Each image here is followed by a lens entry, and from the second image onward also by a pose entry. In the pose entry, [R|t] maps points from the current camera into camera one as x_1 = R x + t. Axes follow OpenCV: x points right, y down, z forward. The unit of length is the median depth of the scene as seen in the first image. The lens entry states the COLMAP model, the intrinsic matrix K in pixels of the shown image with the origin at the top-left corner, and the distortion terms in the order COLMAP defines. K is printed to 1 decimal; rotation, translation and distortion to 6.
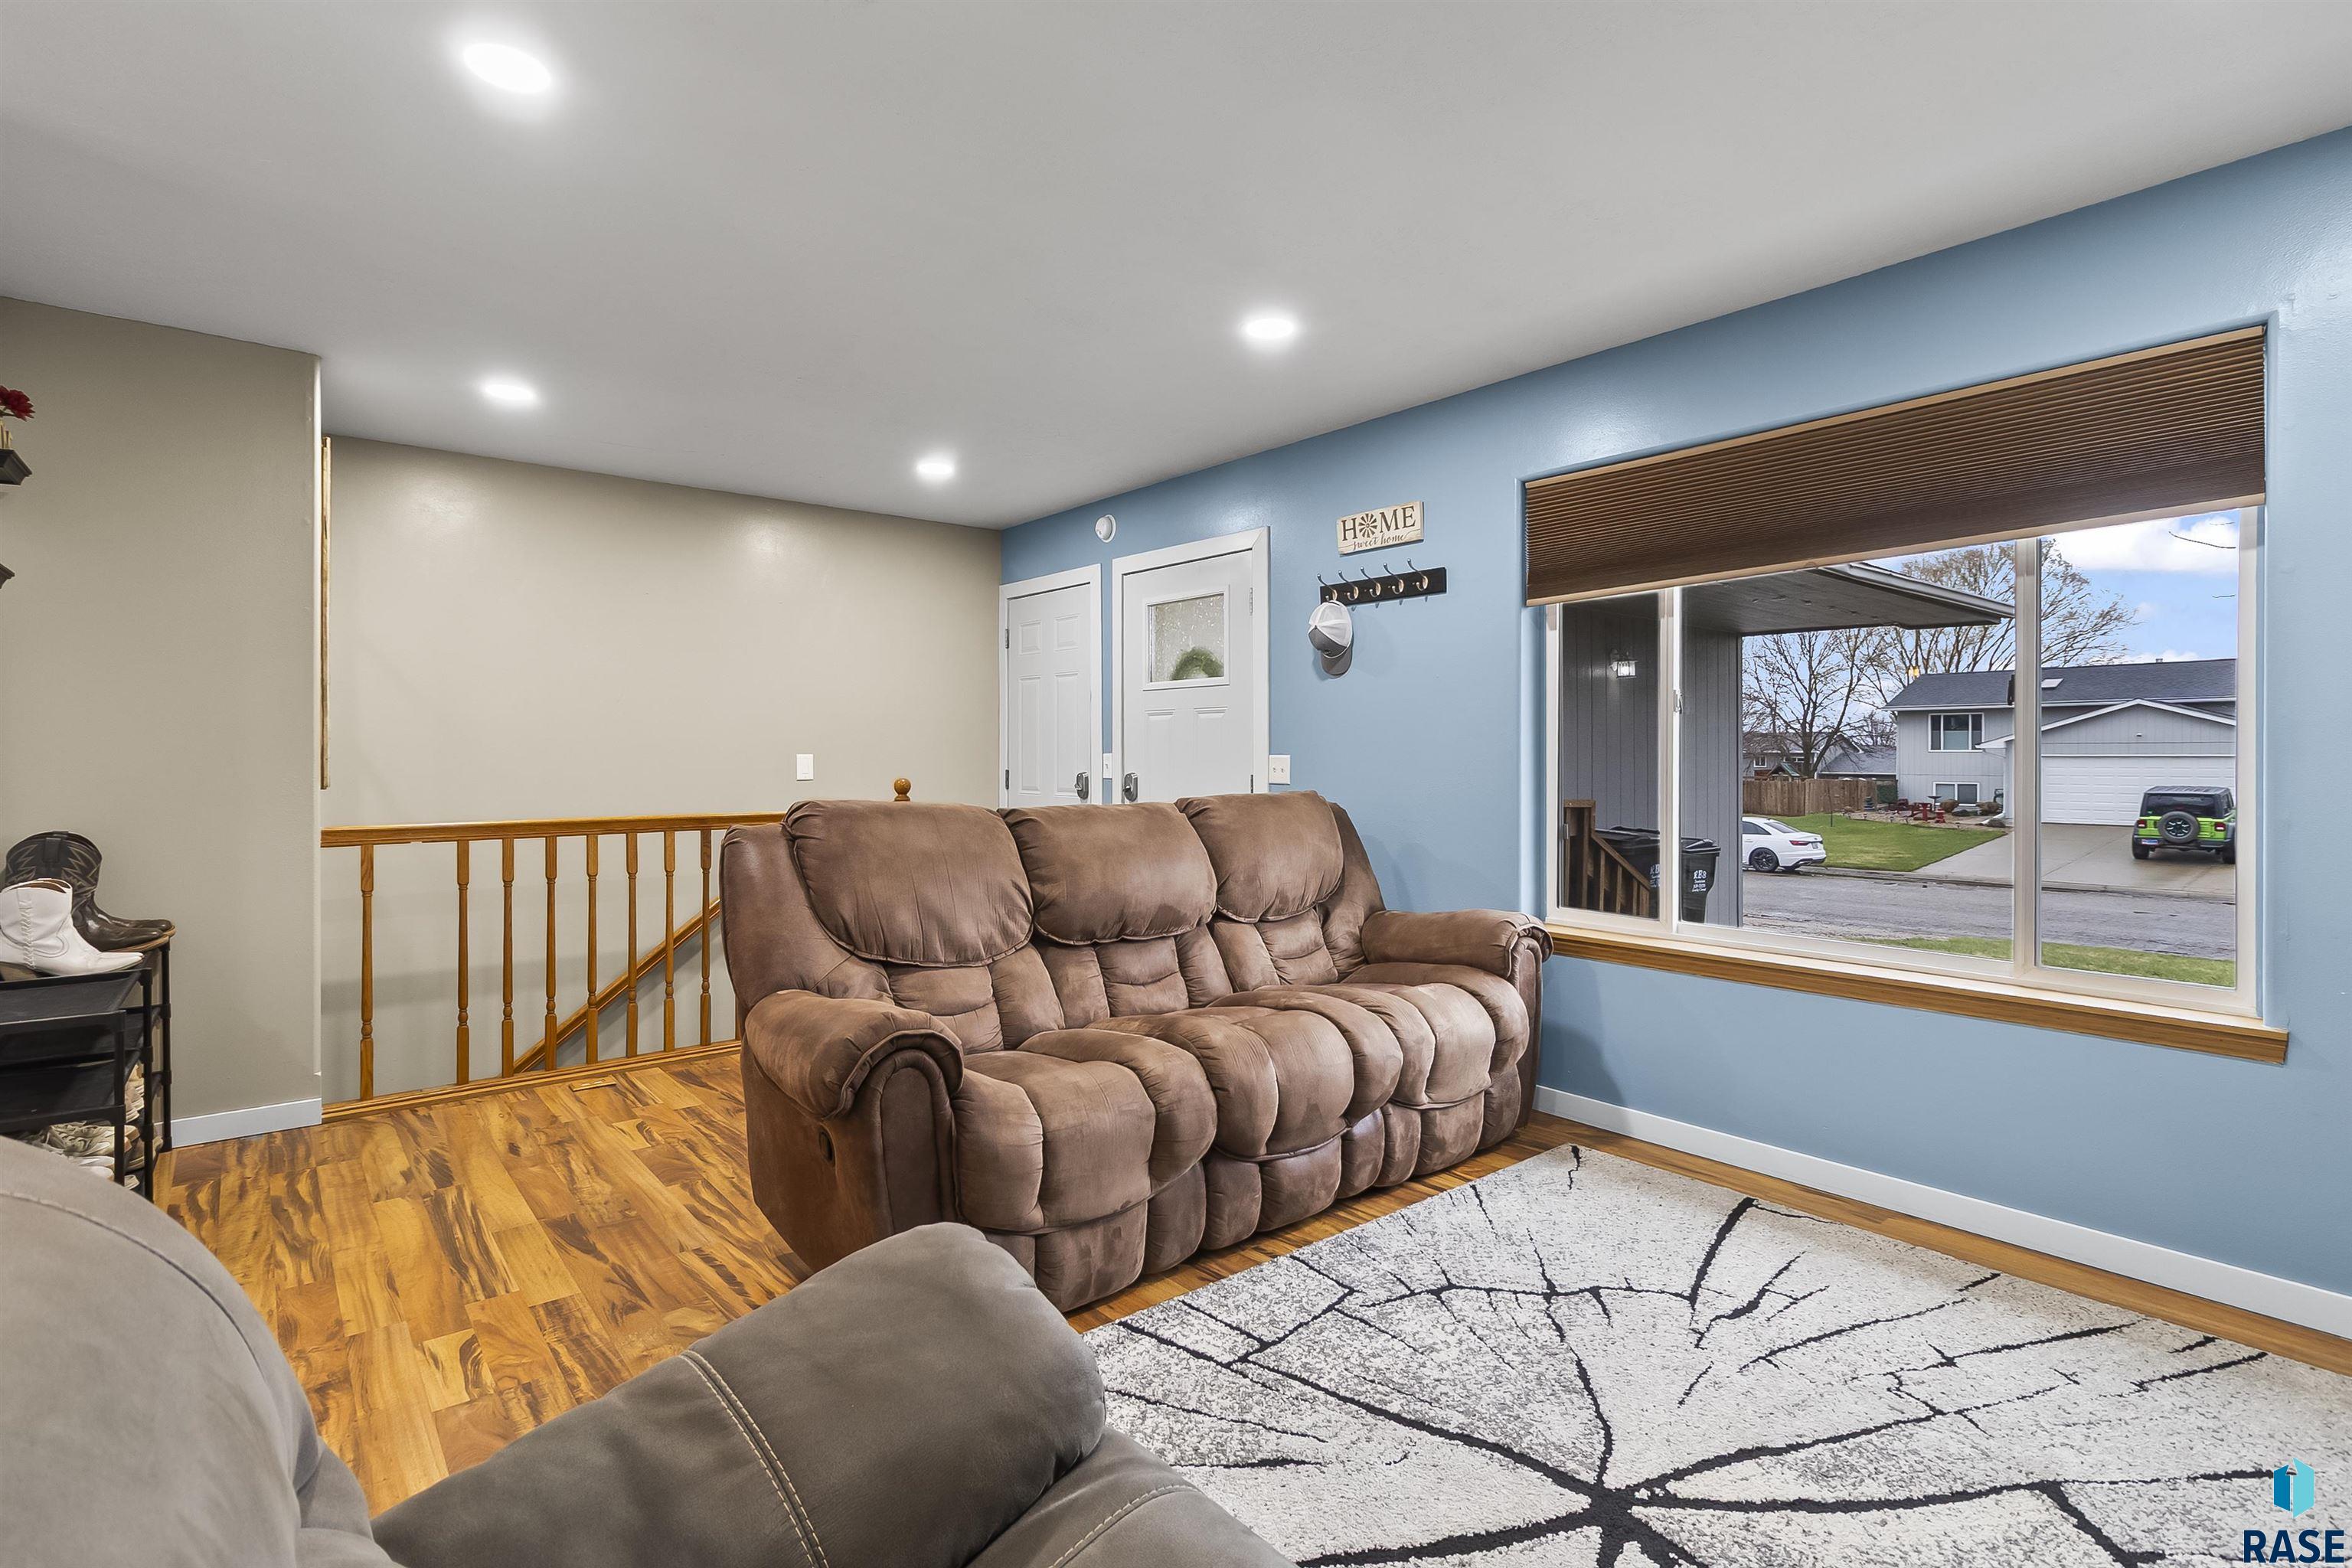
lens RADIAL K [[1106.4, 0, 1193.7], [0, 1106.4, 743.0], [0, 0, 1]] dist [0.003640, 0.000154]
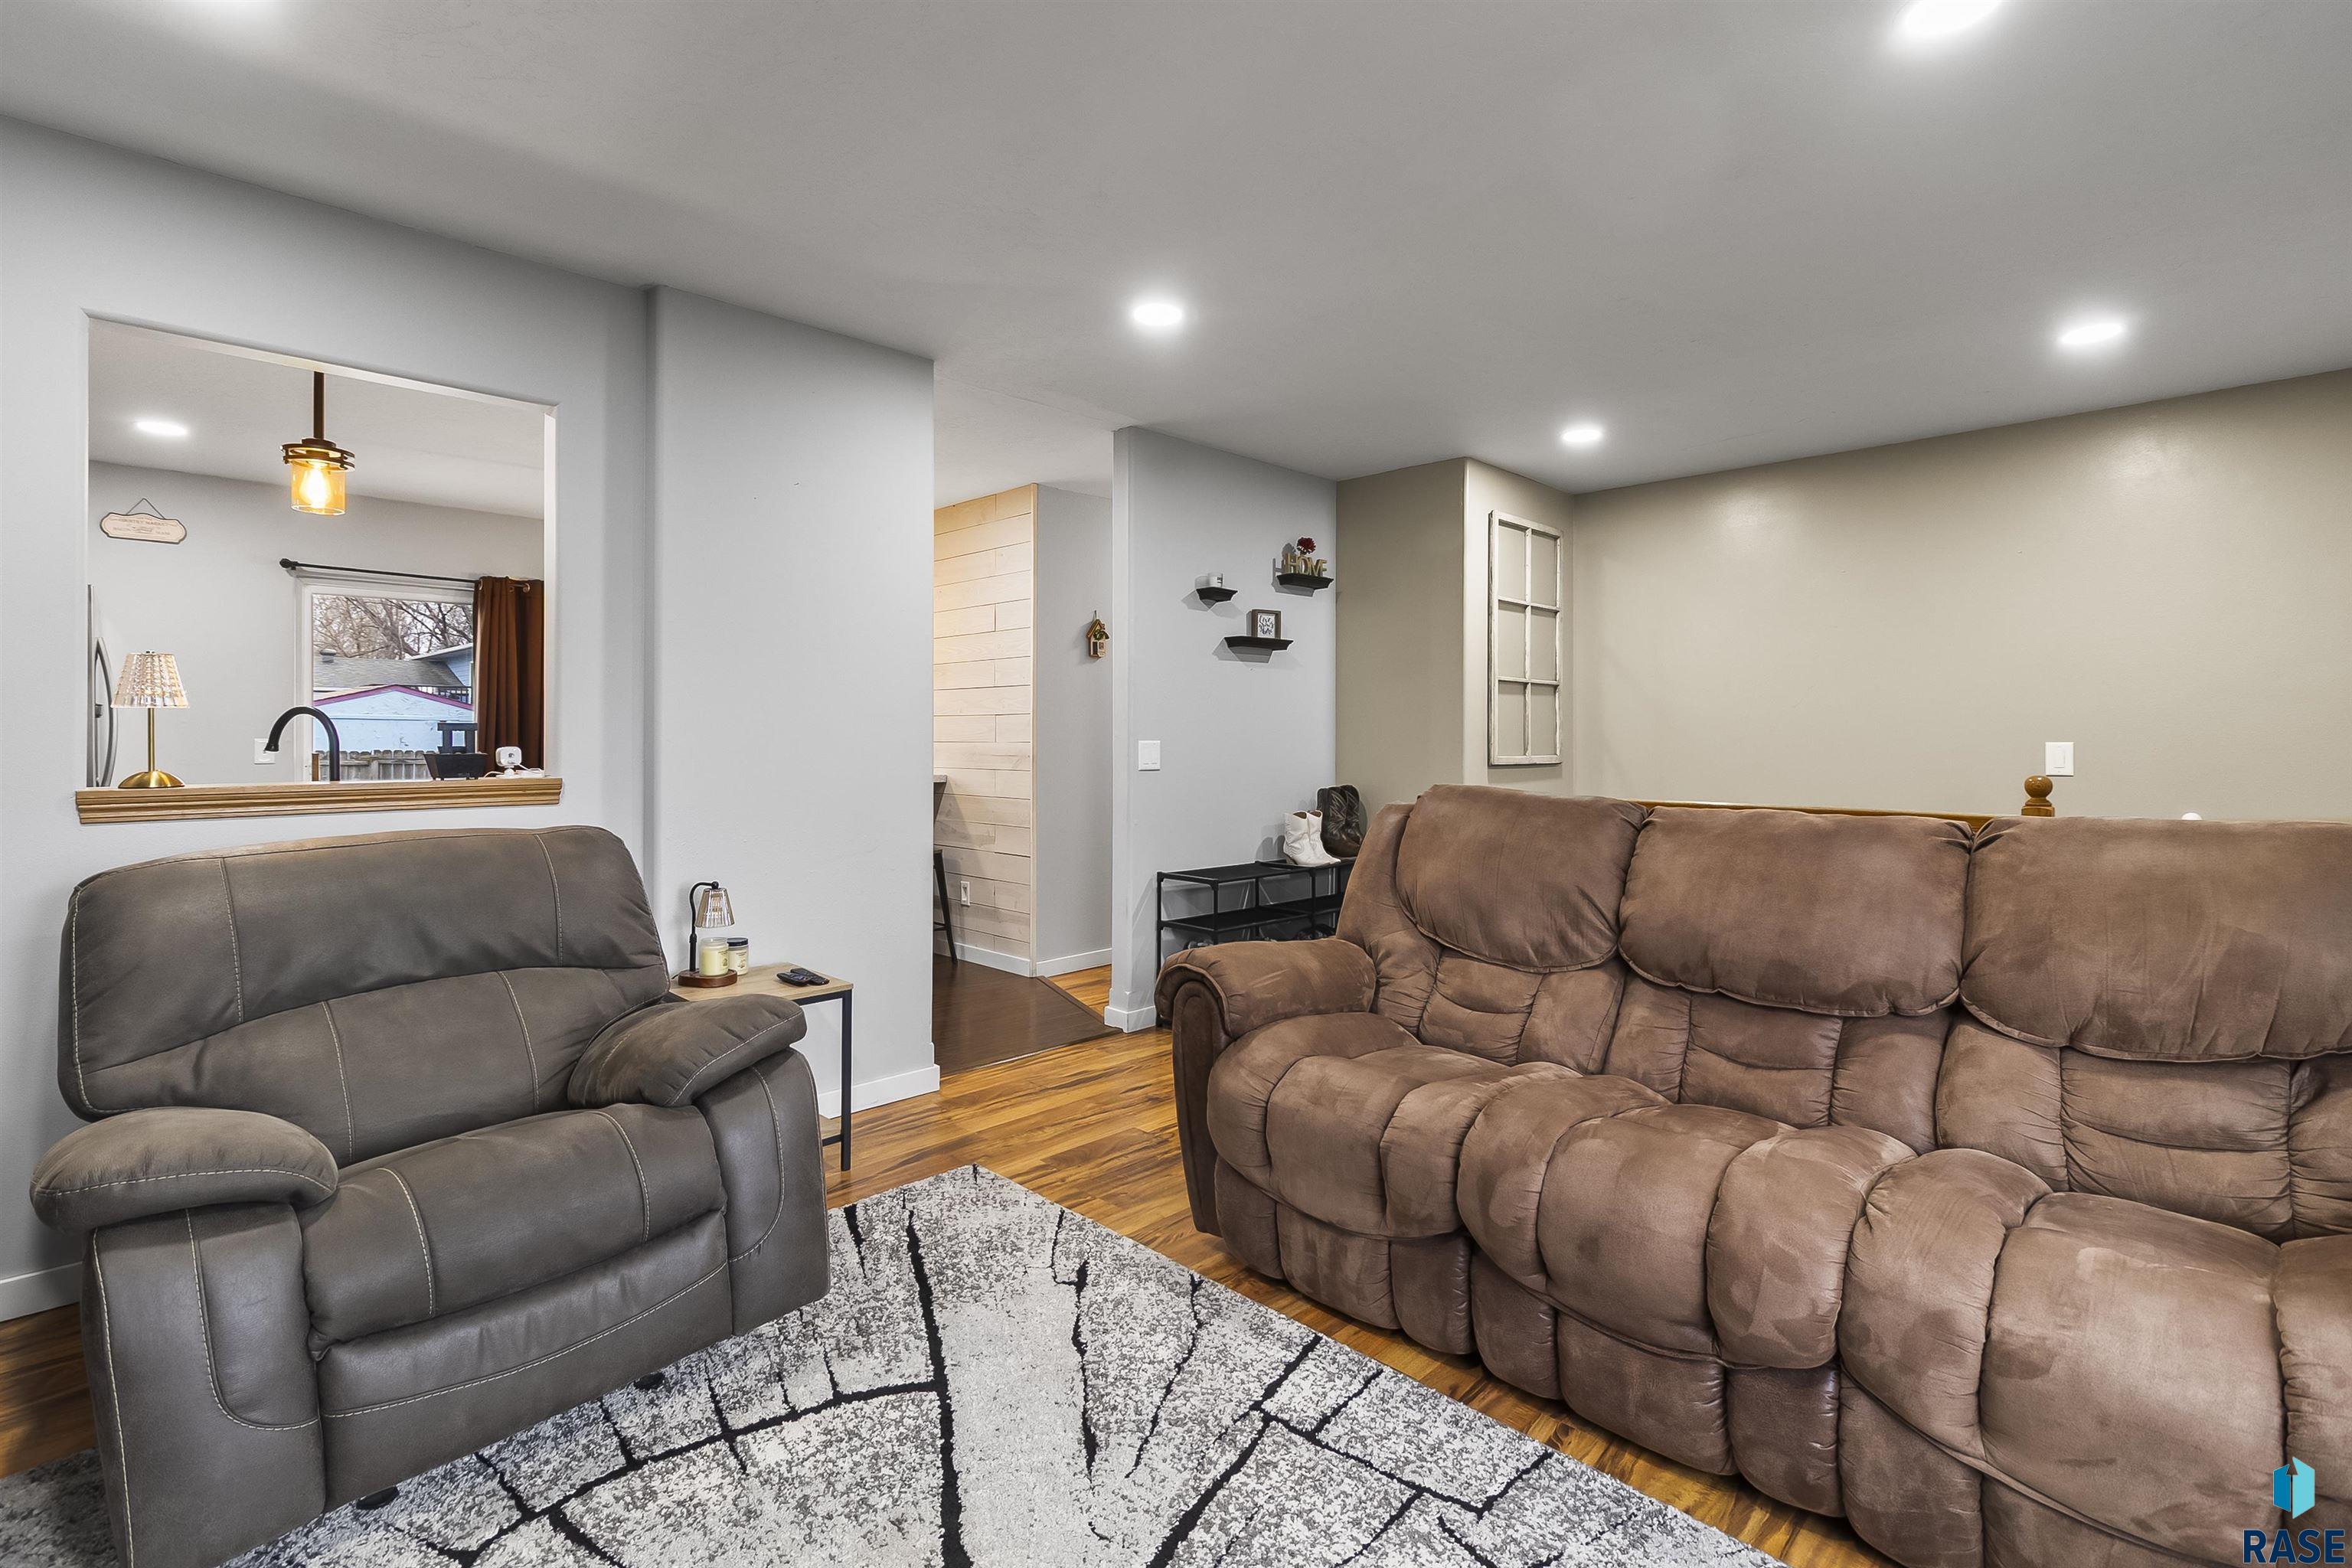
lens RADIAL K [[1106.4, 0, 1193.7], [0, 1106.4, 743.0], [0, 0, 1]] dist [0.003640, 0.000154]
pose [[0.094192, 0.001576, -0.995553, 0.767321], [0.007084, 0.999972, 0.002253, 0.009287], [0.995529, -0.007265, 0.094178, 0.712305]]
